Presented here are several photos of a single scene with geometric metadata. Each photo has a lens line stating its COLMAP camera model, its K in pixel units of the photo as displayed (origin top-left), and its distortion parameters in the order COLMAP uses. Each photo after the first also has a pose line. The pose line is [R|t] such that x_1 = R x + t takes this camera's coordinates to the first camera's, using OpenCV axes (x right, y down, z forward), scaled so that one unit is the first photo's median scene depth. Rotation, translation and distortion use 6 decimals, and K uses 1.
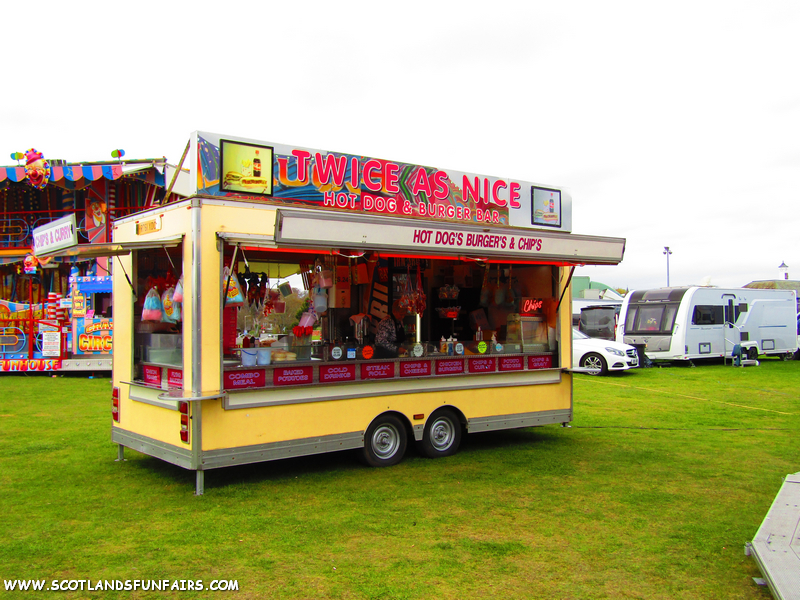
lens RADIAL K [[790.0, 0, 400.3], [0, 790.0, 303.6], [0, 0, 1]] dist [0.014878, 0.000000]
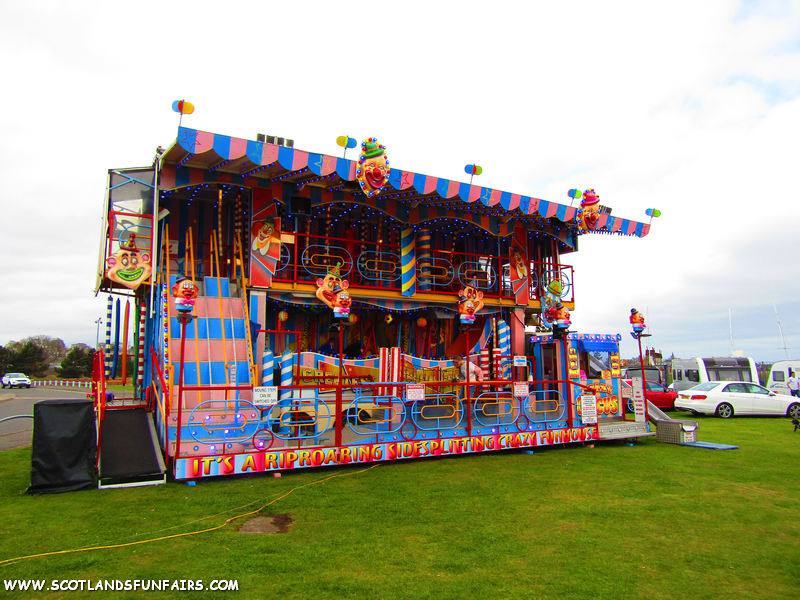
lens RADIAL K [[574.6, 0, 399.7], [0, 574.6, 297.9], [0, 0, 1]] dist [0.000186, 0.000363]
pose [[0.784288, 0.087350, 0.614217, -1.002866], [-0.024967, 0.993680, -0.109434, 0.003143], [-0.619895, 0.070492, 0.781512, 0.619621]]
